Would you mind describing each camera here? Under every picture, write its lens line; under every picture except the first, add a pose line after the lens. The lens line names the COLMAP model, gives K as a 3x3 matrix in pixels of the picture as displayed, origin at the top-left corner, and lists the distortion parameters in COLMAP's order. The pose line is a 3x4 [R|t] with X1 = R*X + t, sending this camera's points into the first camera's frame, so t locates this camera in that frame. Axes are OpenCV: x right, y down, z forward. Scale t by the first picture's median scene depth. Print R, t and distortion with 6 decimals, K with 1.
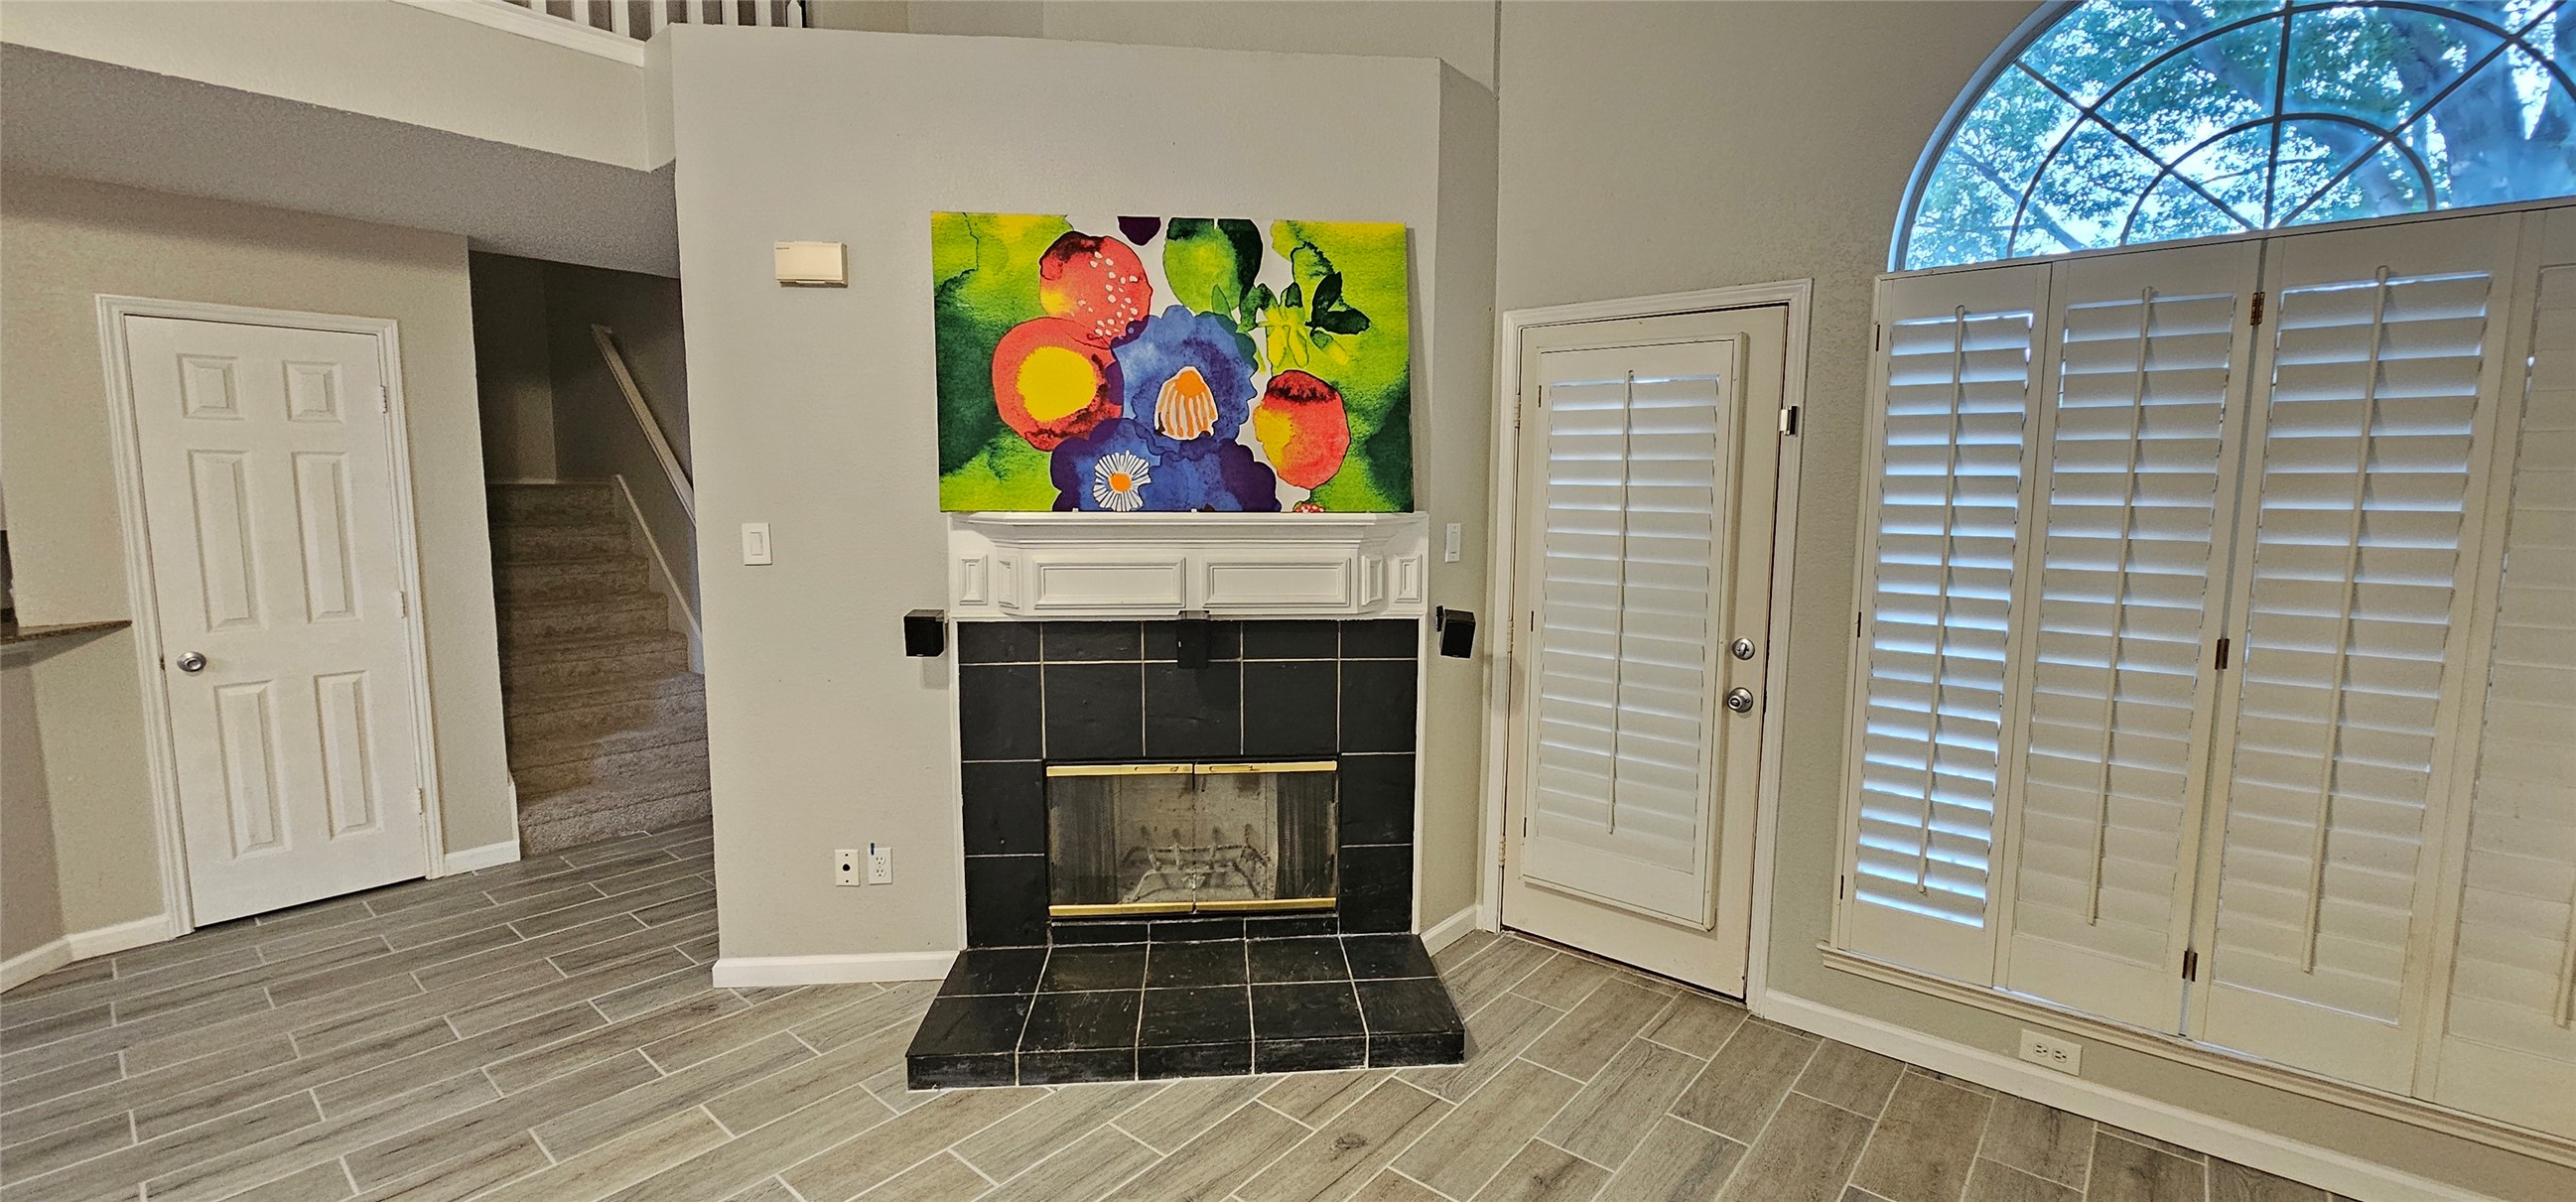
lens RADIAL K [[1059.5, 0, 1313.5], [0, 1059.5, 592.5], [0, 0, 1]] dist [-0.000638, 0.000868]
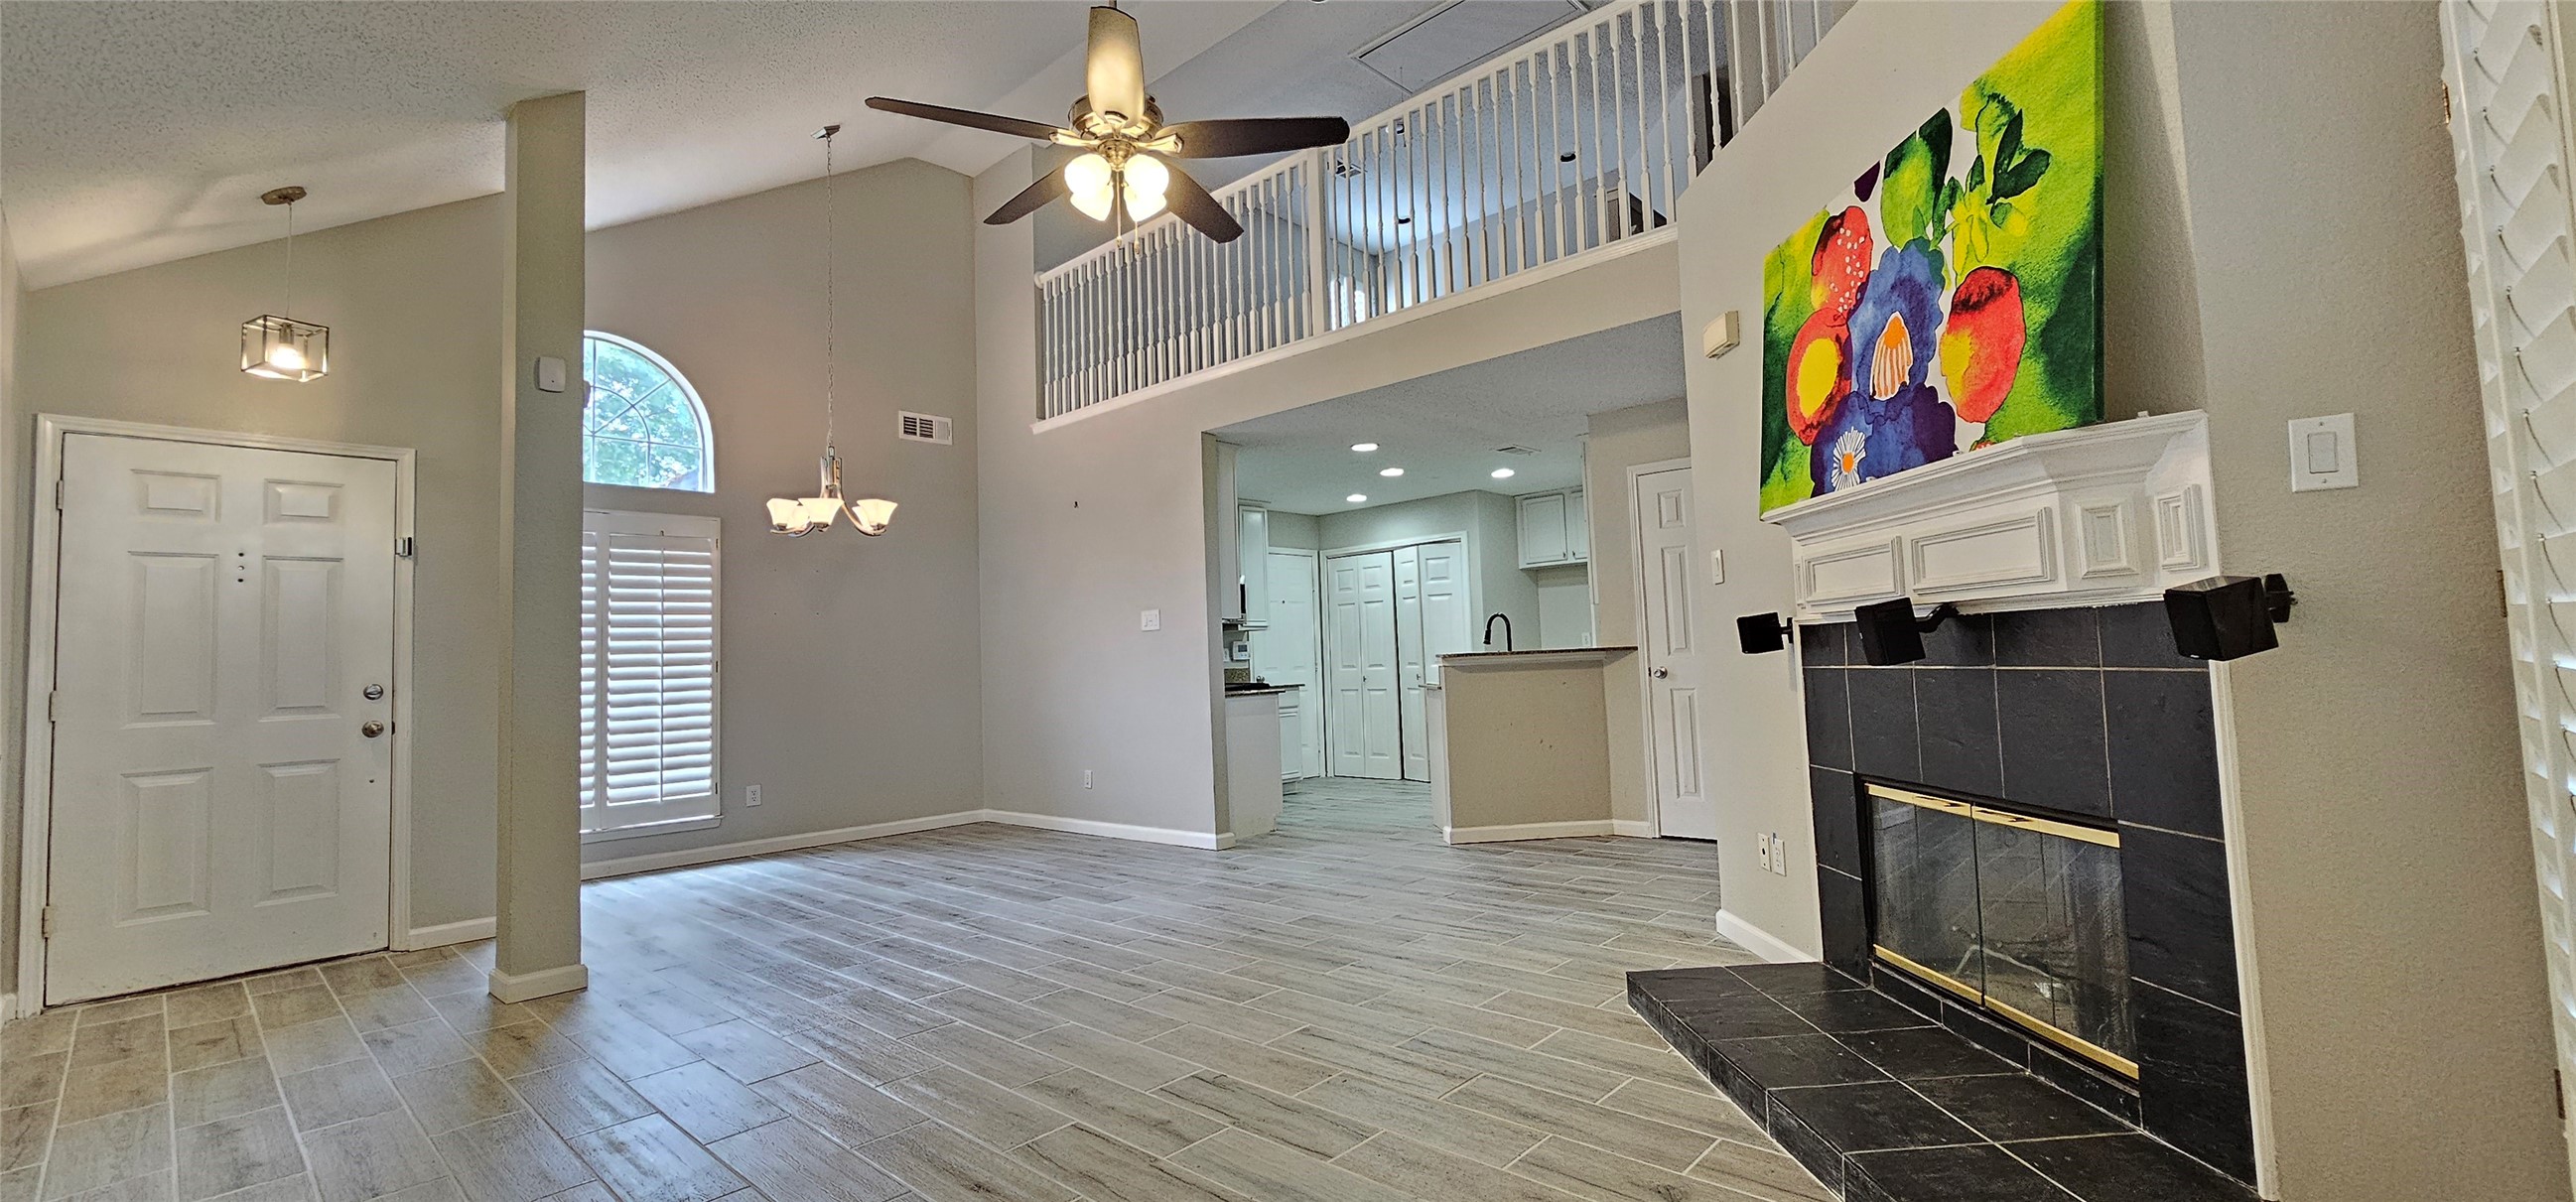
lens RADIAL K [[1059.5, 0, 1313.5], [0, 1059.5, 592.5], [0, 0, 1]] dist [-0.000638, 0.000868]
pose [[-0.042900, -0.069075, -0.996689, 0.729116], [-0.070131, 0.995354, -0.065964, 0.098706], [0.996615, 0.067069, -0.047545, 0.583813]]
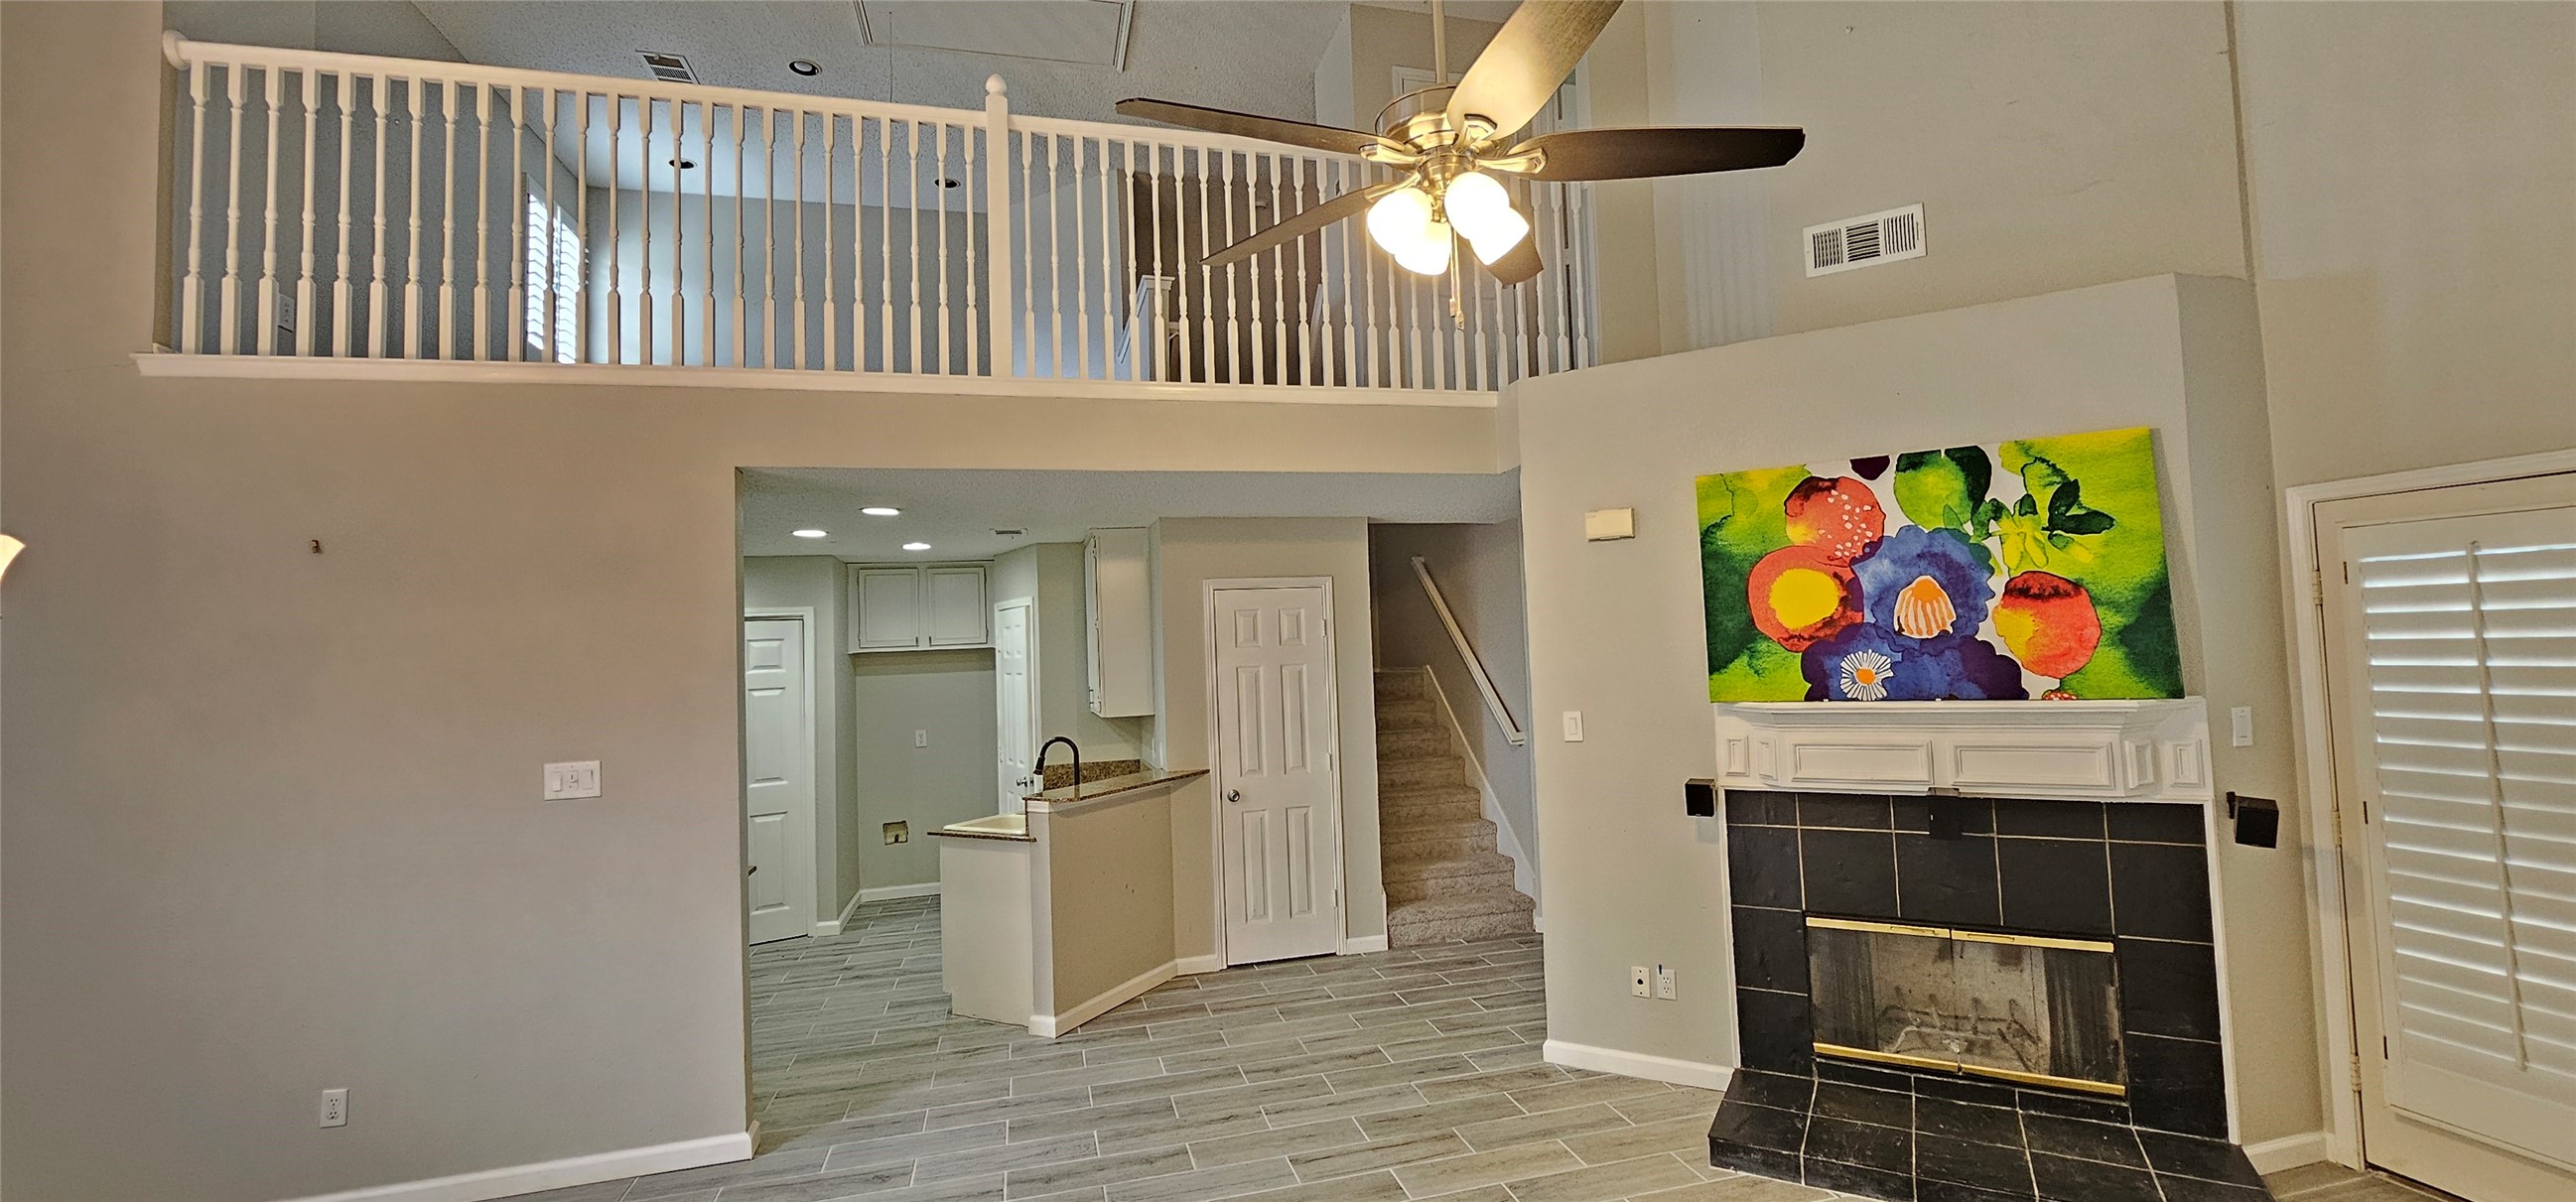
lens RADIAL K [[1059.5, 0, 1313.5], [0, 1059.5, 592.5], [0, 0, 1]] dist [-0.000638, 0.000868]
pose [[0.816256, -0.067913, -0.573684, 0.001791], [-0.018487, 0.989486, -0.143440, -0.014487], [0.577394, 0.127689, 0.806419, -0.326821]]
